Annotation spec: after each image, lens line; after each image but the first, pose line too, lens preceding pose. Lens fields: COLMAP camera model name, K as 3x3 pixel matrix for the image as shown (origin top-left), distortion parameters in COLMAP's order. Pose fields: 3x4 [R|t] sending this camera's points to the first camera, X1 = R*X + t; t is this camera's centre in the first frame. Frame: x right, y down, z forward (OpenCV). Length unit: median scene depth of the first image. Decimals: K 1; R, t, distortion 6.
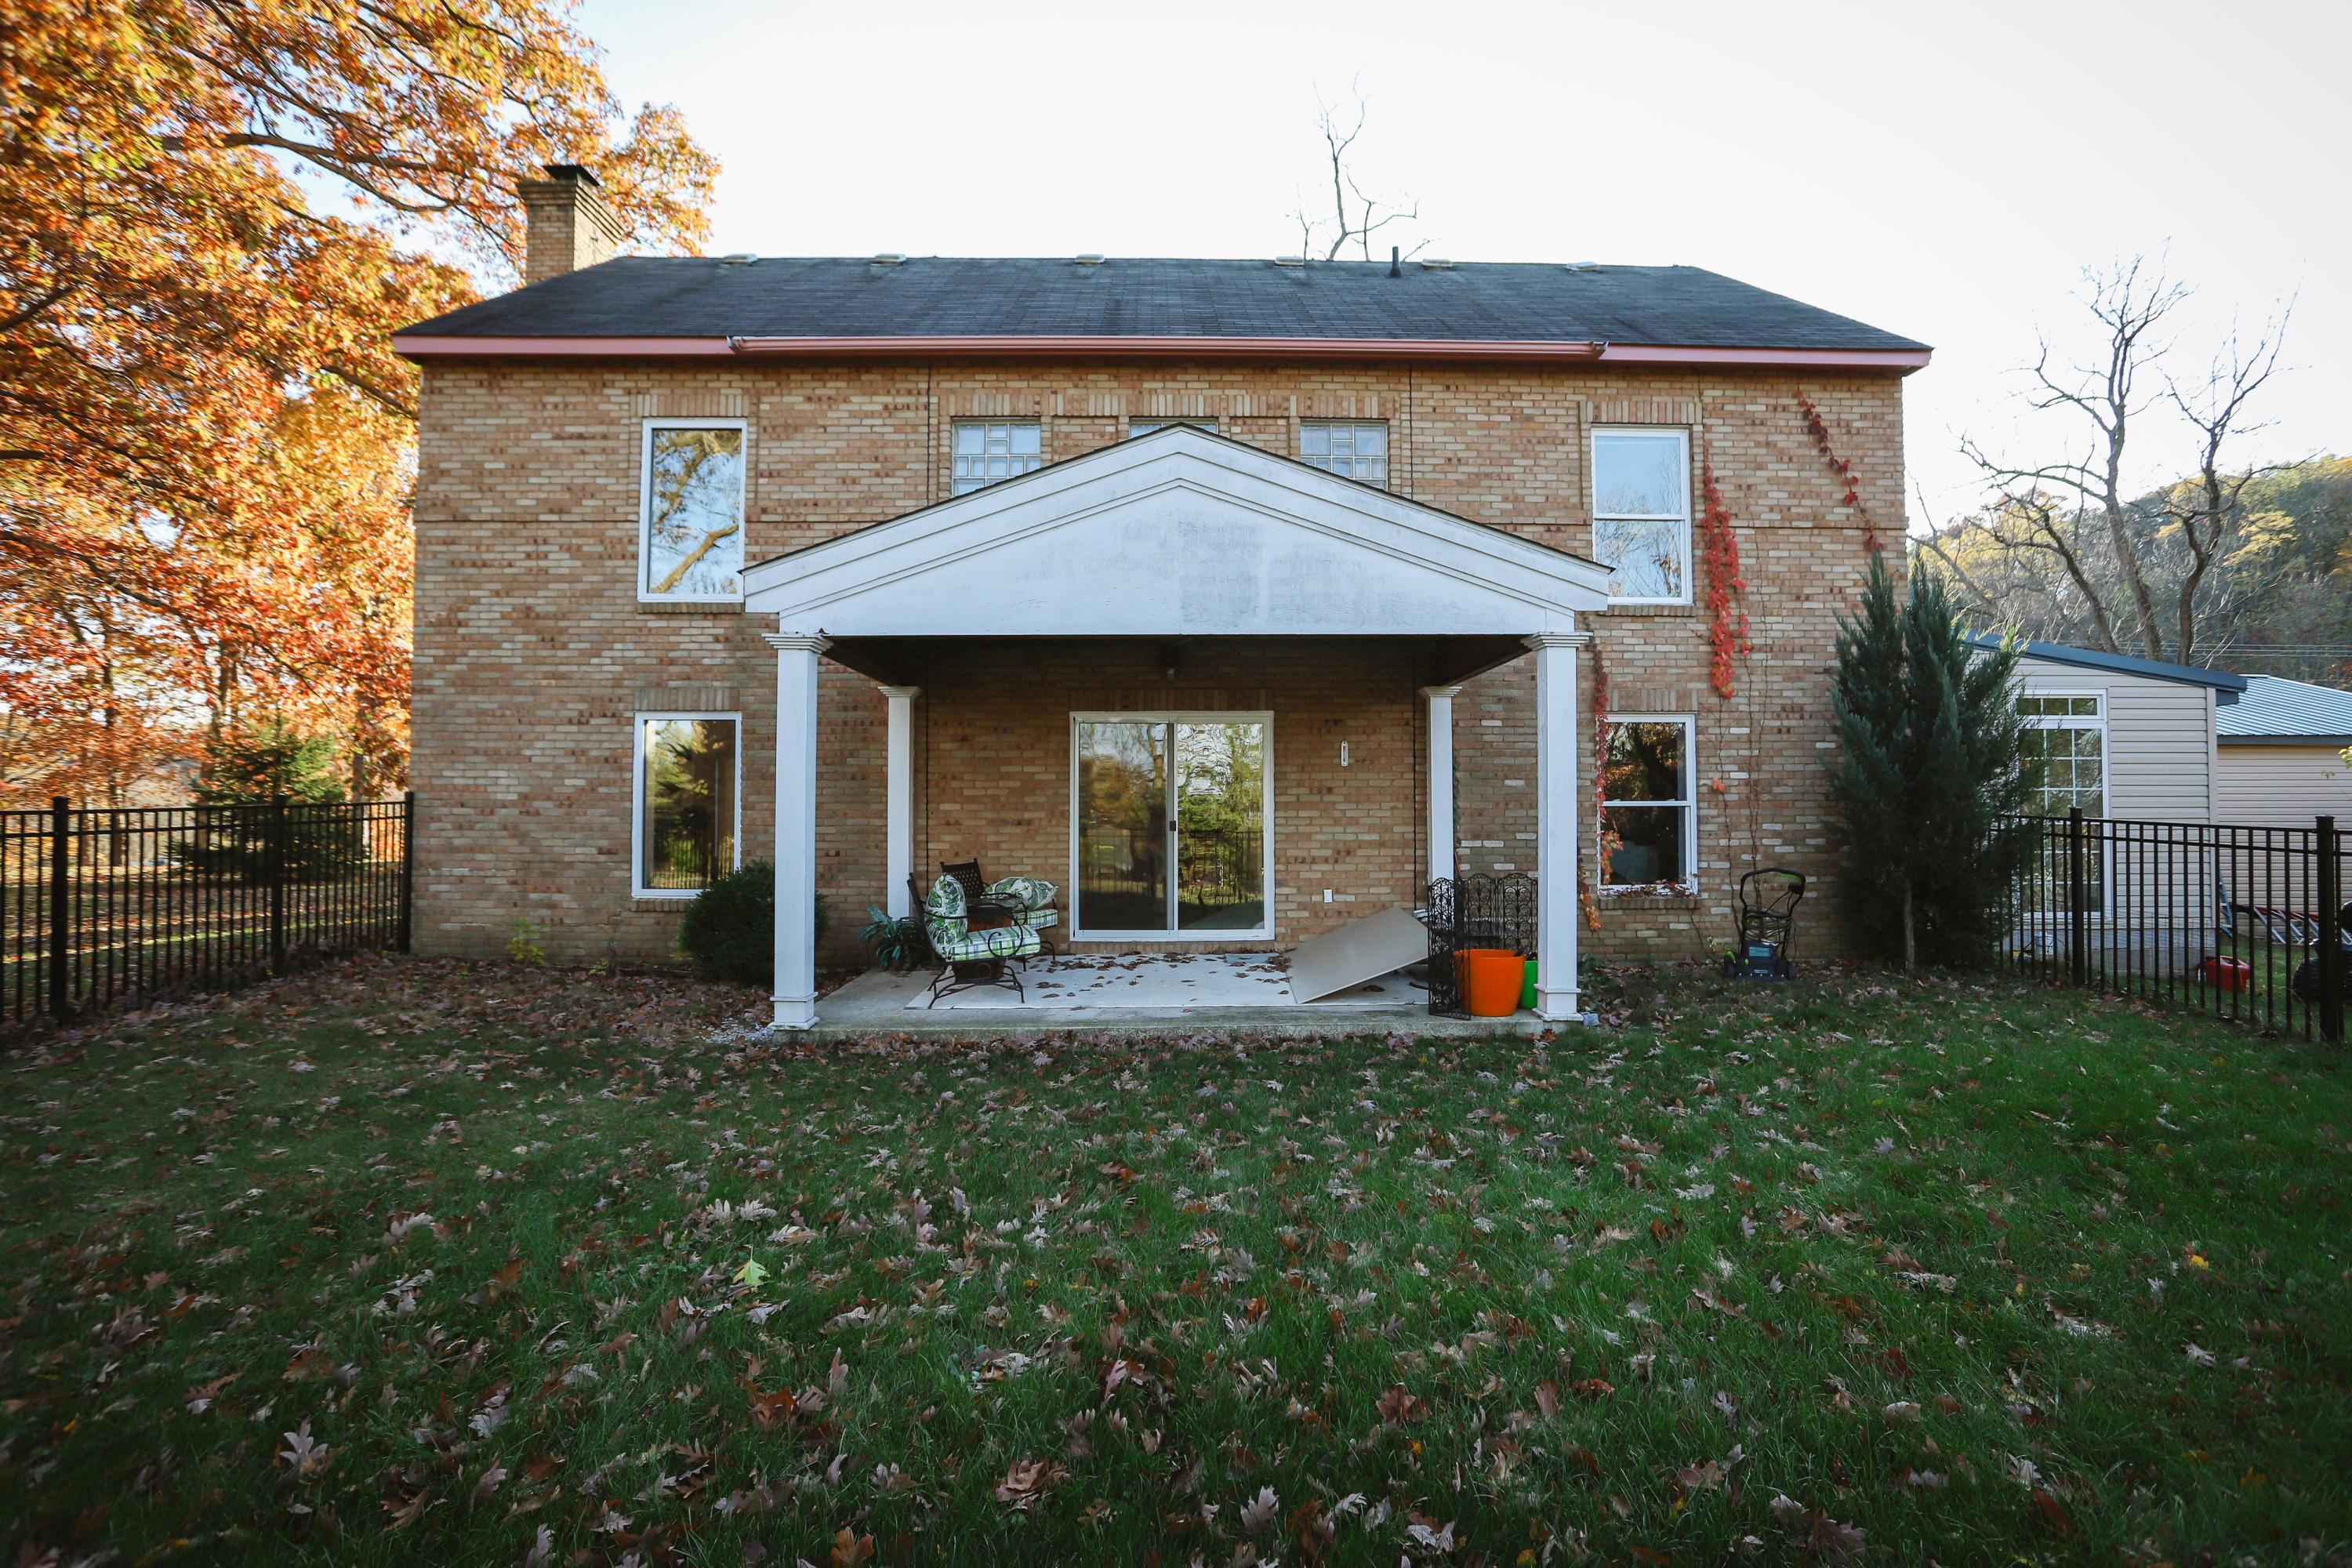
lens RADIAL K [[1130.5, 0, 1186.2], [0, 1130.5, 790.2], [0, 0, 1]] dist [-0.051903, 0.024860]
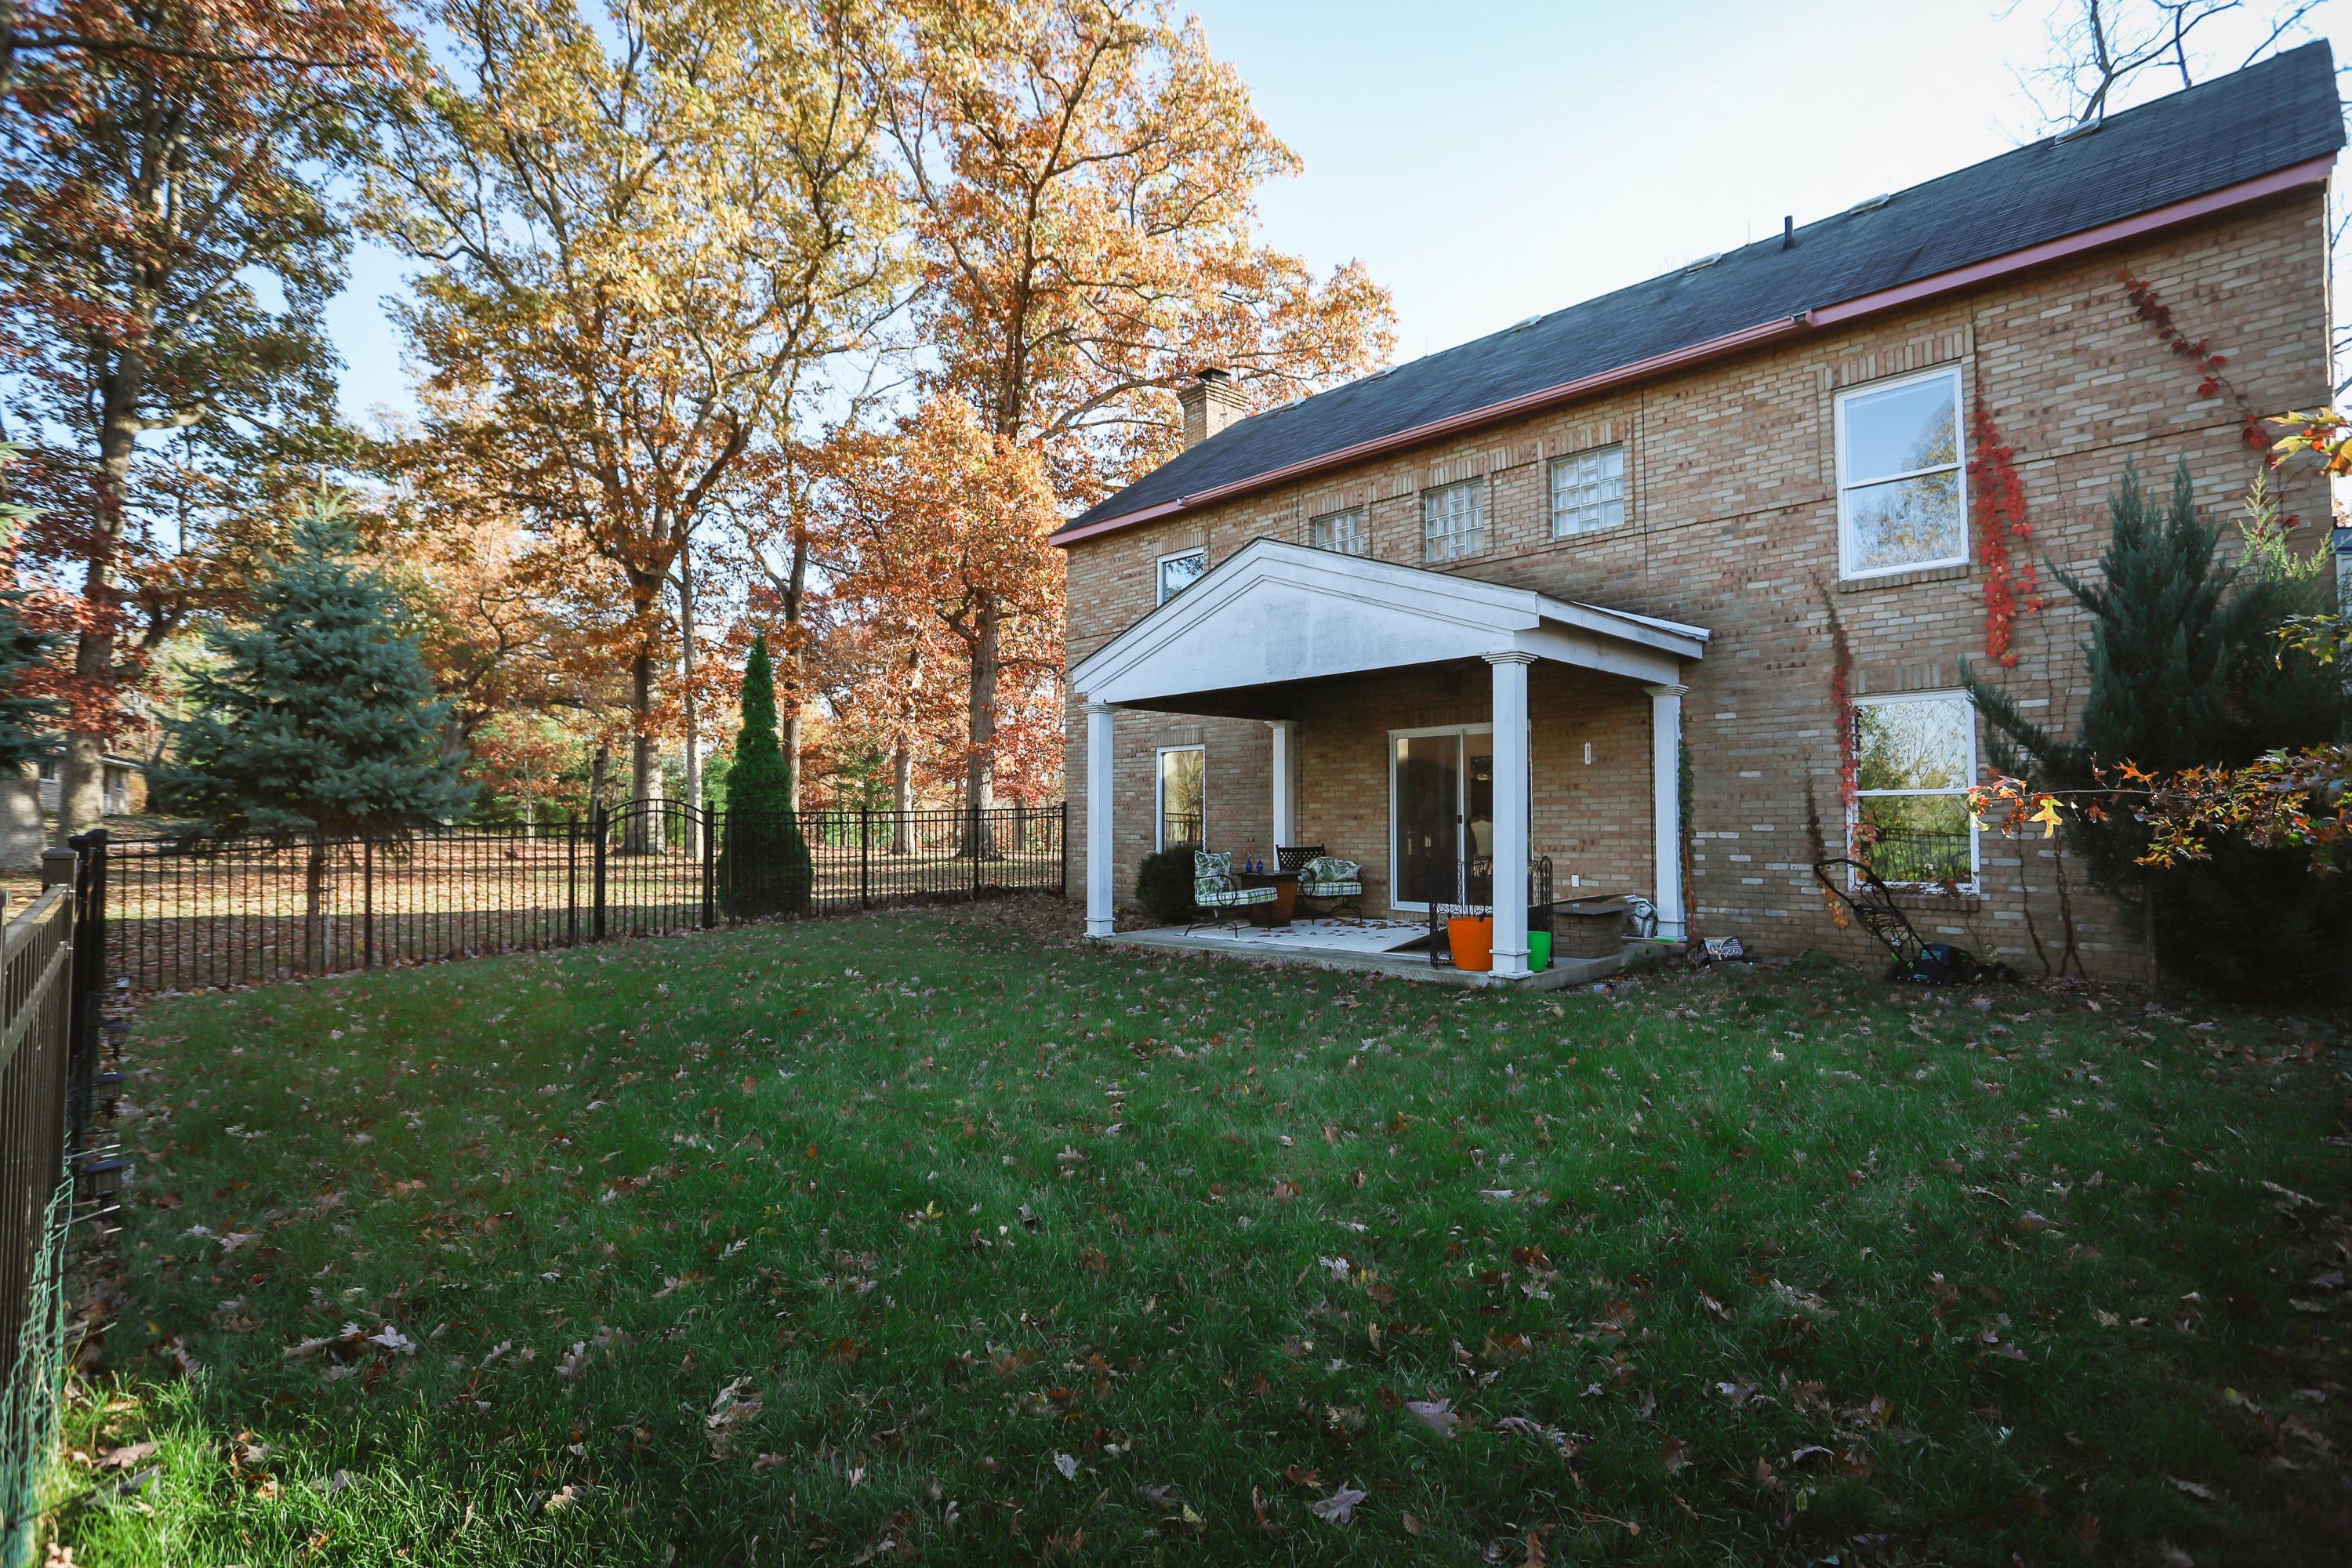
lens RADIAL K [[1130.5, 0, 1172.4], [0, 1130.5, 797.8], [0, 0, 1]] dist [-0.051903, 0.024860]
pose [[0.673341, -0.018712, -0.739096, 0.672582], [0.018591, 0.999792, -0.008375, 0.012821], [0.739099, -0.008102, 0.673548, -0.041998]]
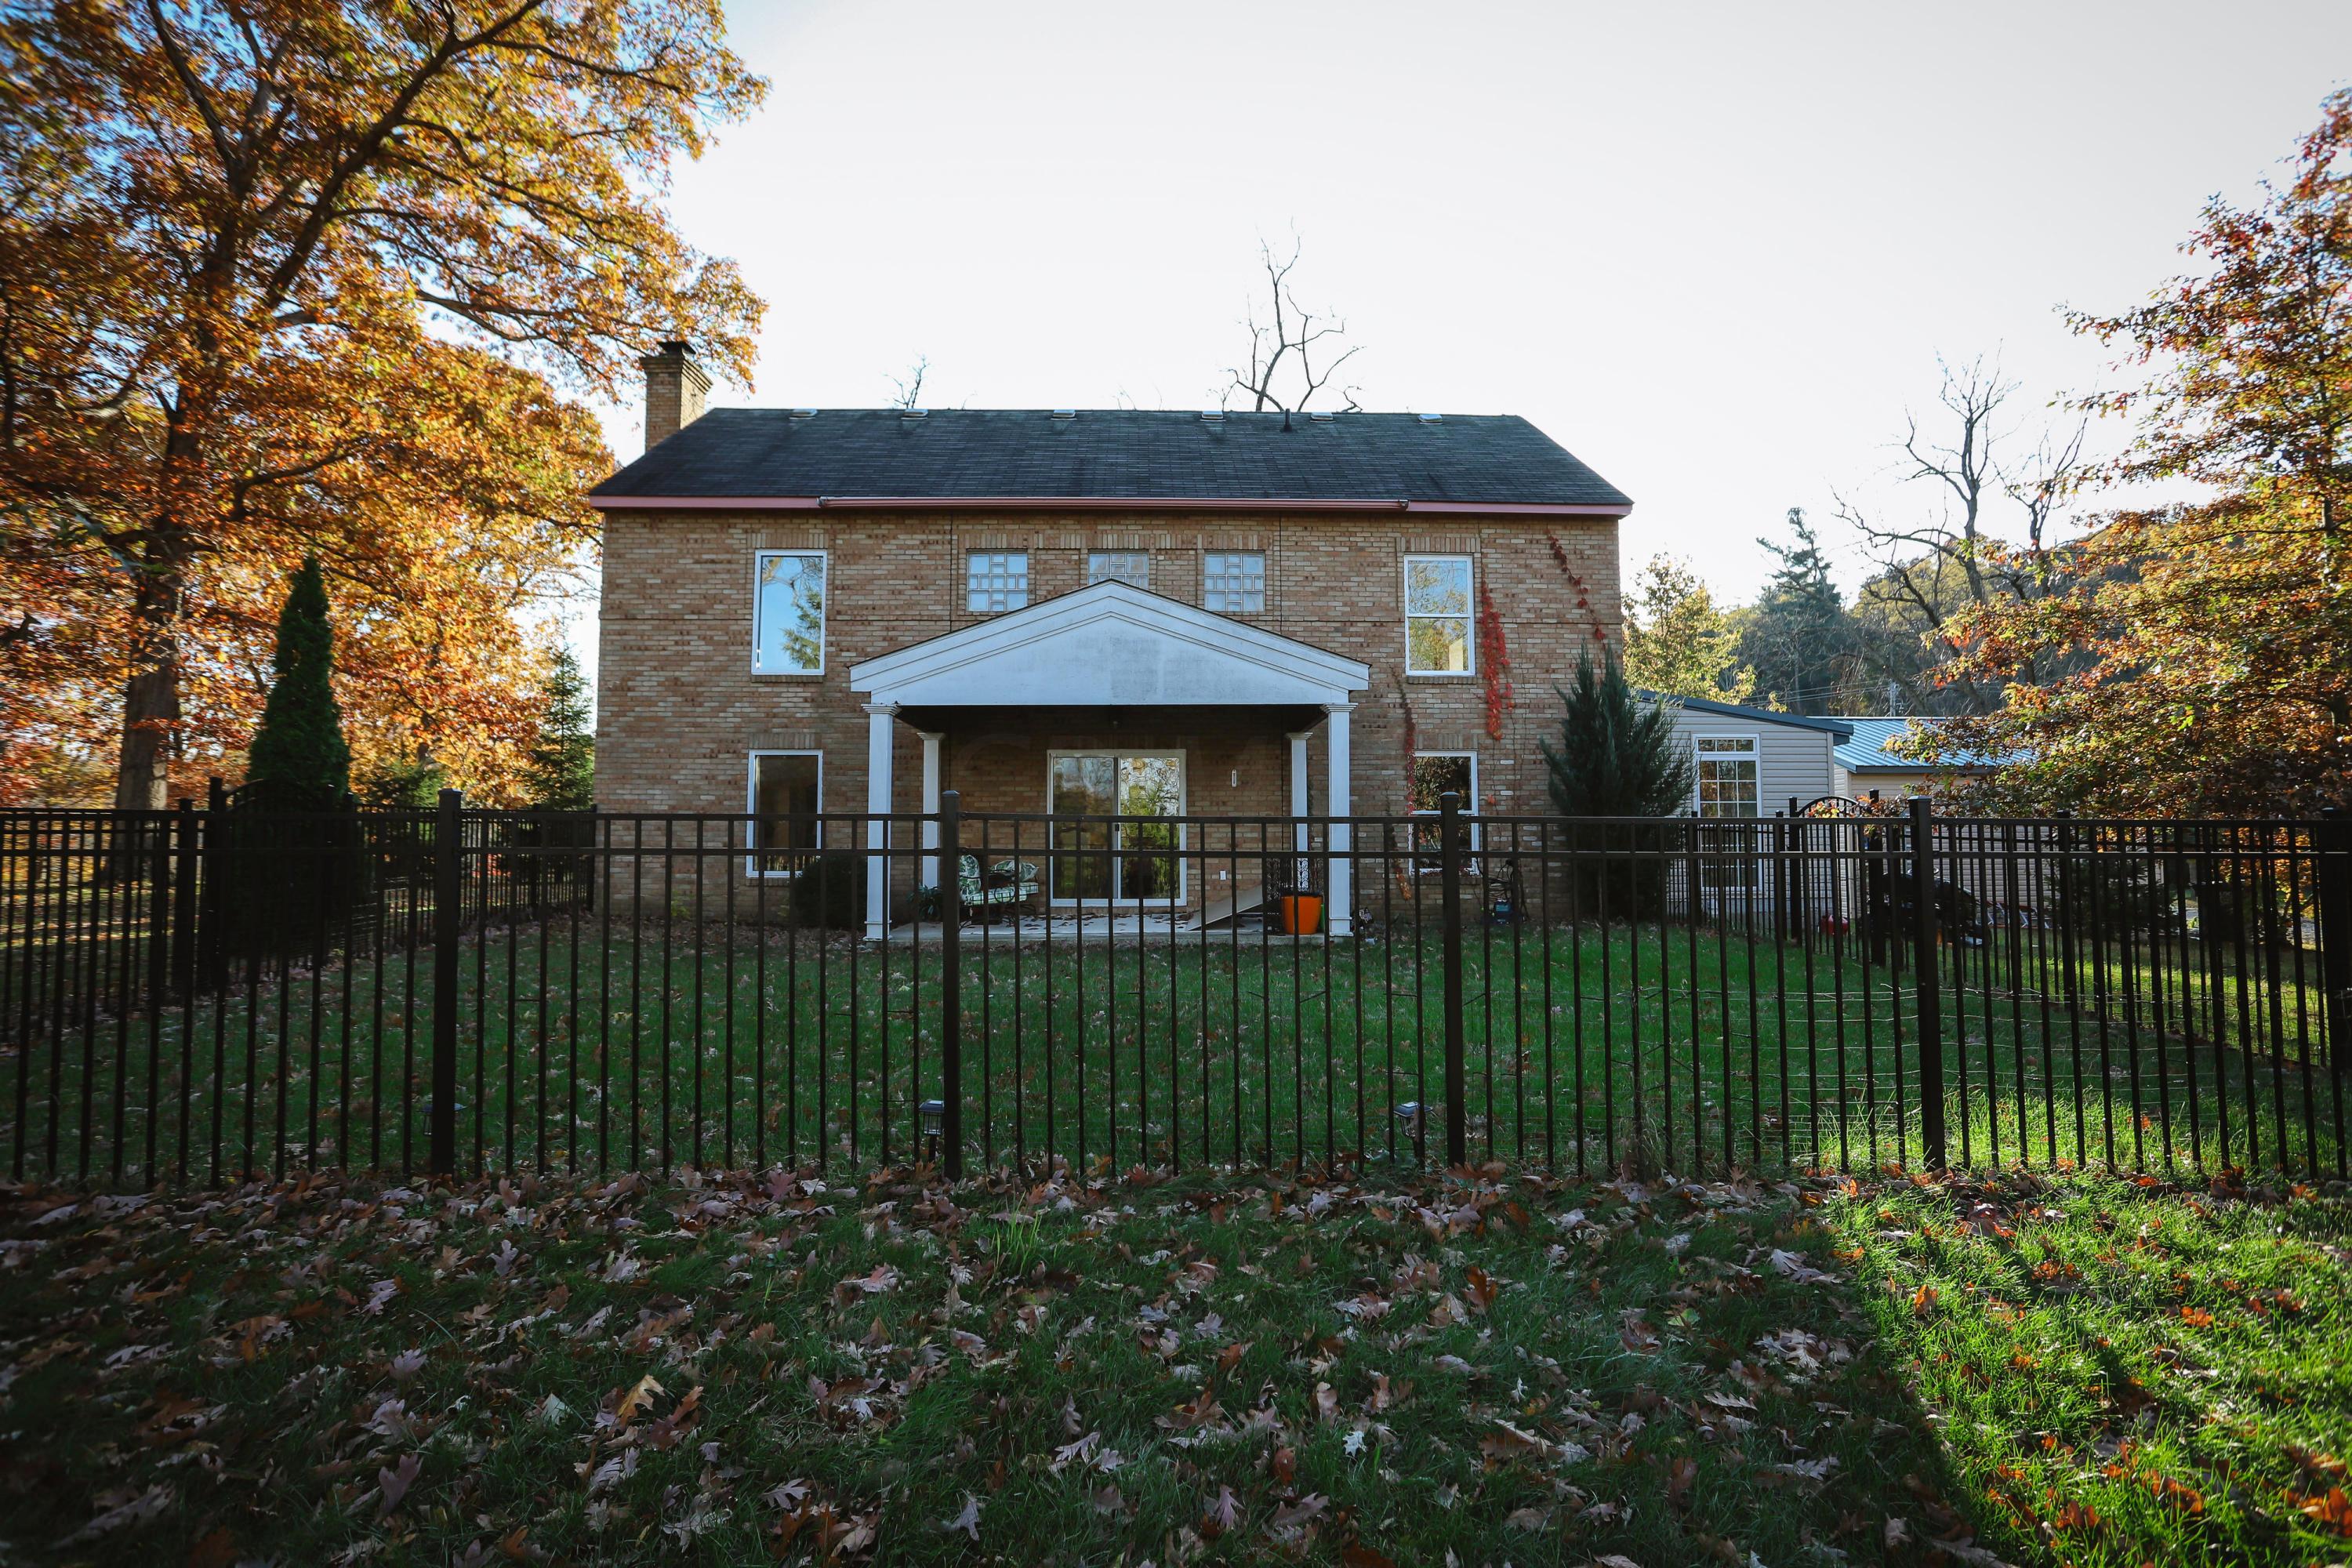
lens RADIAL K [[1130.5, 0, 1183.9], [0, 1130.5, 792.5], [0, 0, 1]] dist [-0.051903, 0.024860]
pose [[0.999938, -0.000564, 0.011082, 0.057784], [0.000880, 0.999593, -0.028524, 0.027649], [-0.011061, 0.028532, 0.999532, -0.461509]]
